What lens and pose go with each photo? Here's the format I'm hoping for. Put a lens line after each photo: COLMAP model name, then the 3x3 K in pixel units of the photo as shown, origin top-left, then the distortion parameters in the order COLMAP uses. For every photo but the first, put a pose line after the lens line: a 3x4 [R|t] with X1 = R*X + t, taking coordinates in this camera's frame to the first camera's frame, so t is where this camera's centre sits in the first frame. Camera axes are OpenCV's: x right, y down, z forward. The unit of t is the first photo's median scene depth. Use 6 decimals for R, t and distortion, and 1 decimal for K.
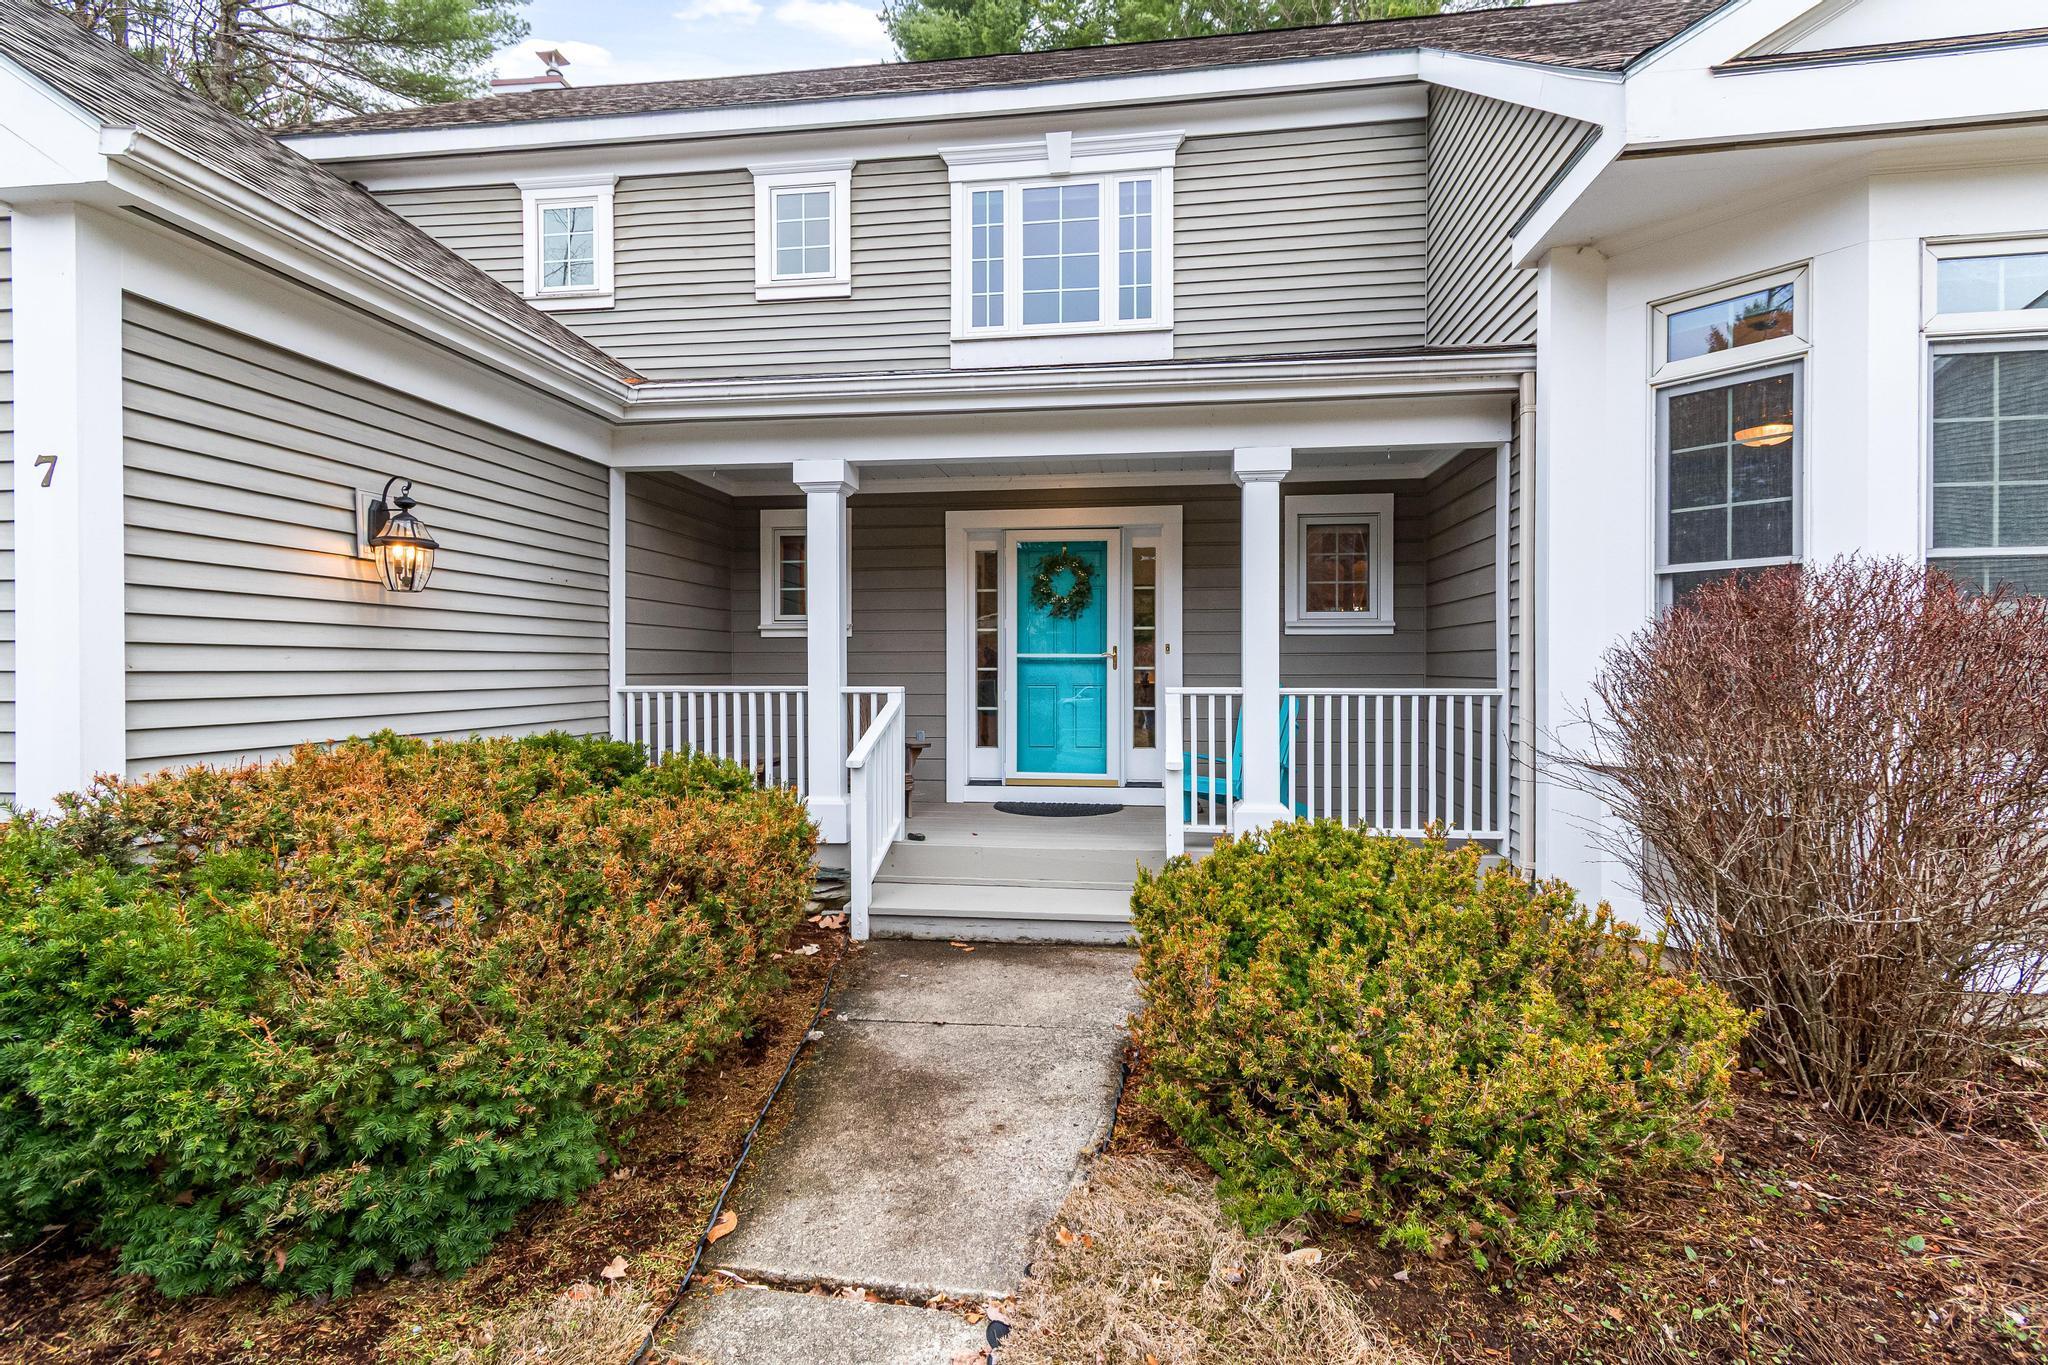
lens RADIAL K [[965.0, 0, 1024.0], [0, 965.0, 682.5], [0, 0, 1]] dist [0.000414, 0.000067]
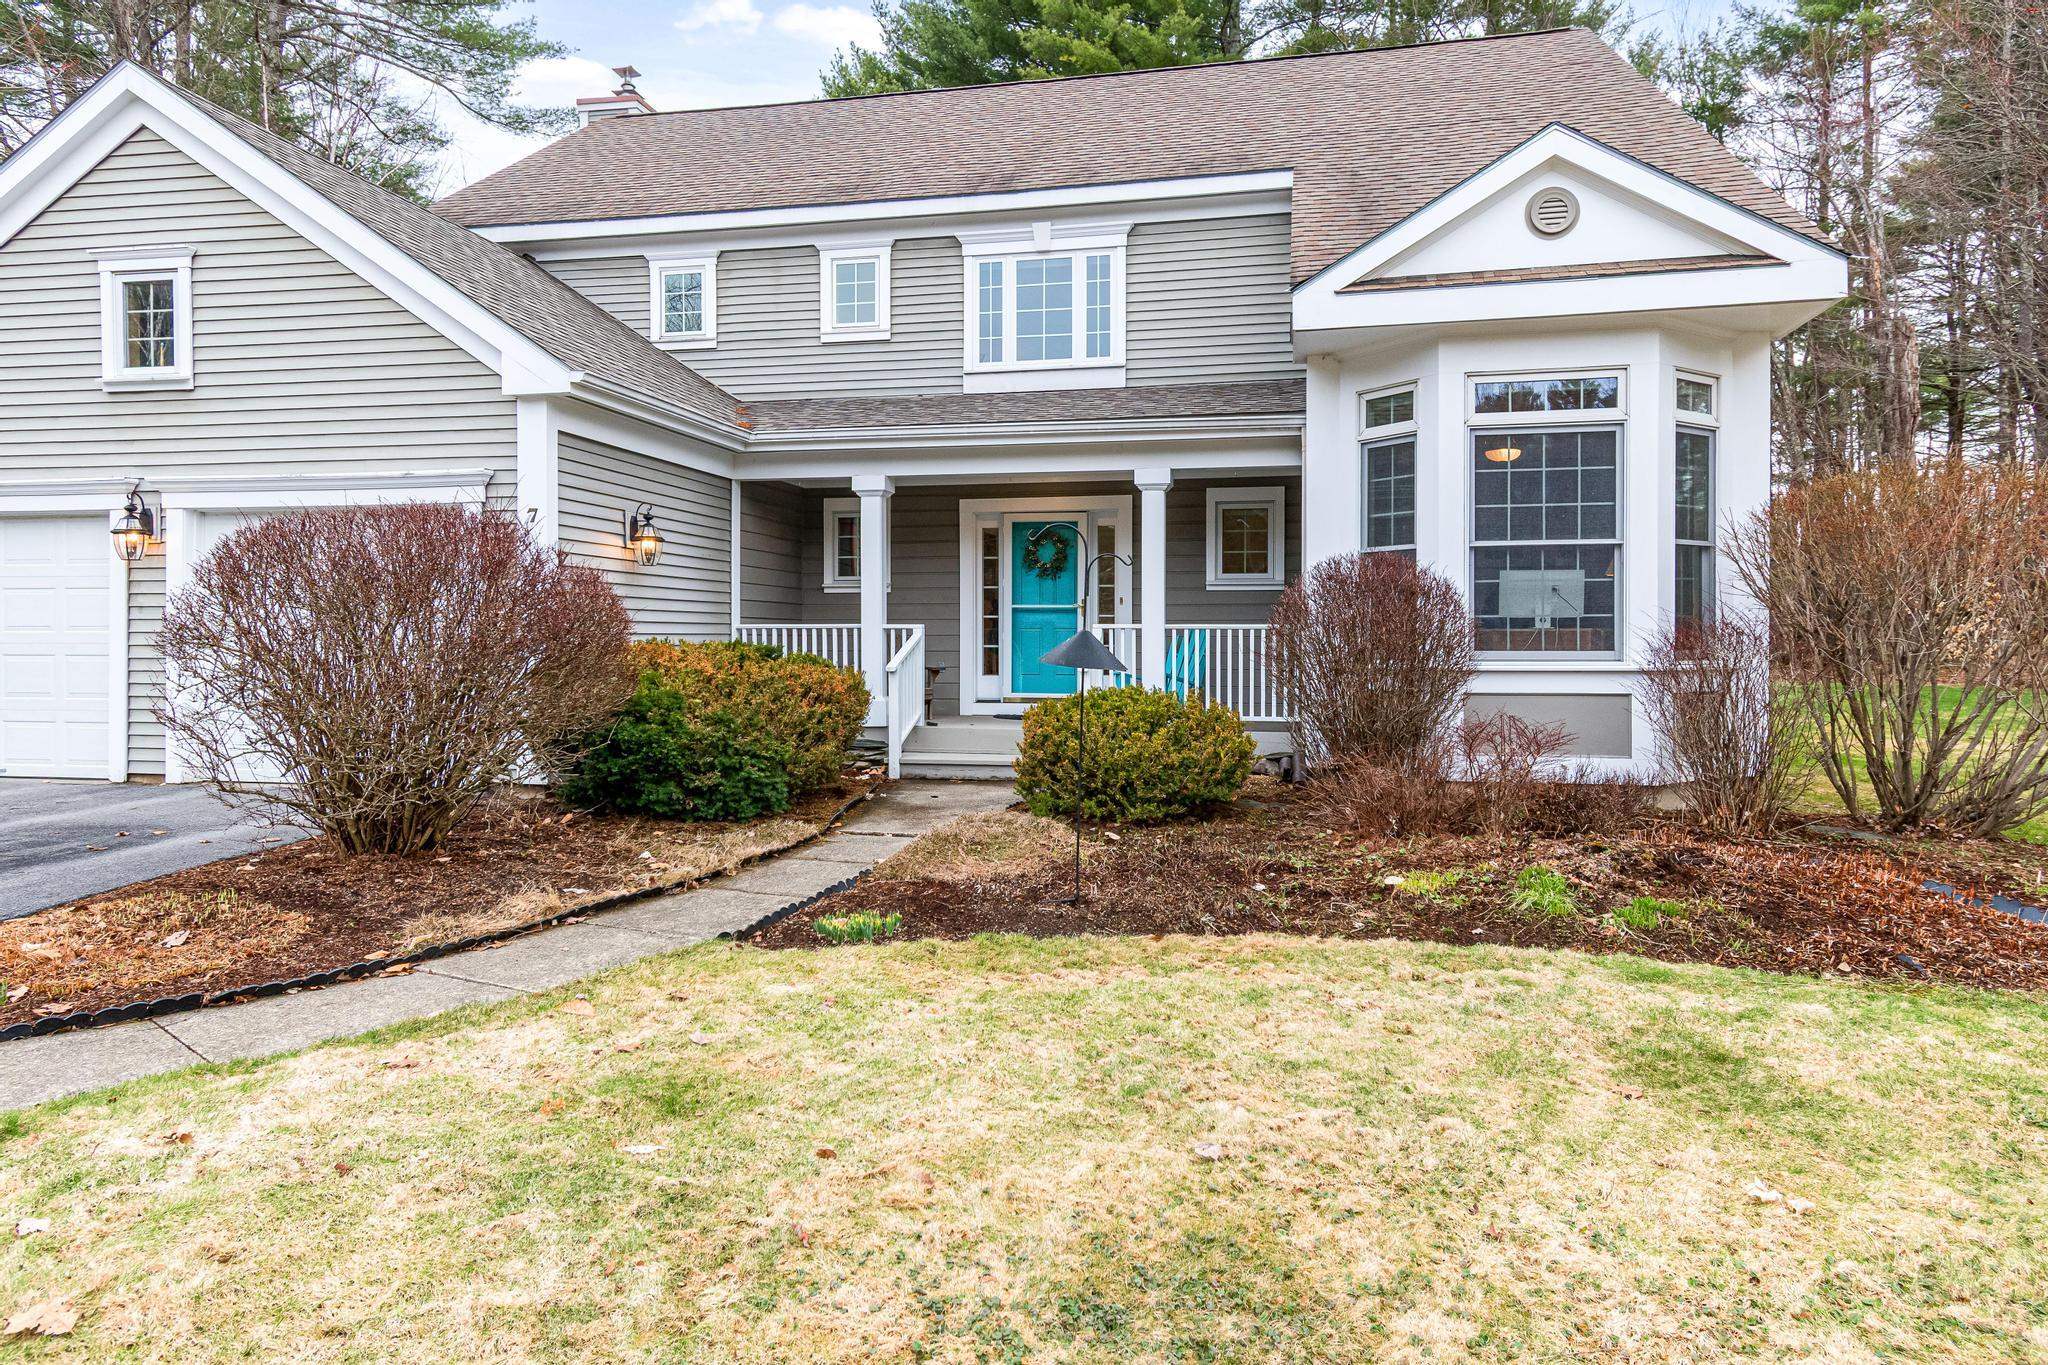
lens RADIAL K [[1273.4, 0, 1024.0], [0, 1273.4, 682.5], [0, 0, 1]] dist [-0.027375, -0.000235]
pose [[0.997123, 0.004894, -0.075644, 0.148565], [-0.003562, 0.999836, 0.017731, 0.048259], [0.075718, -0.017411, 0.996977, -0.792596]]
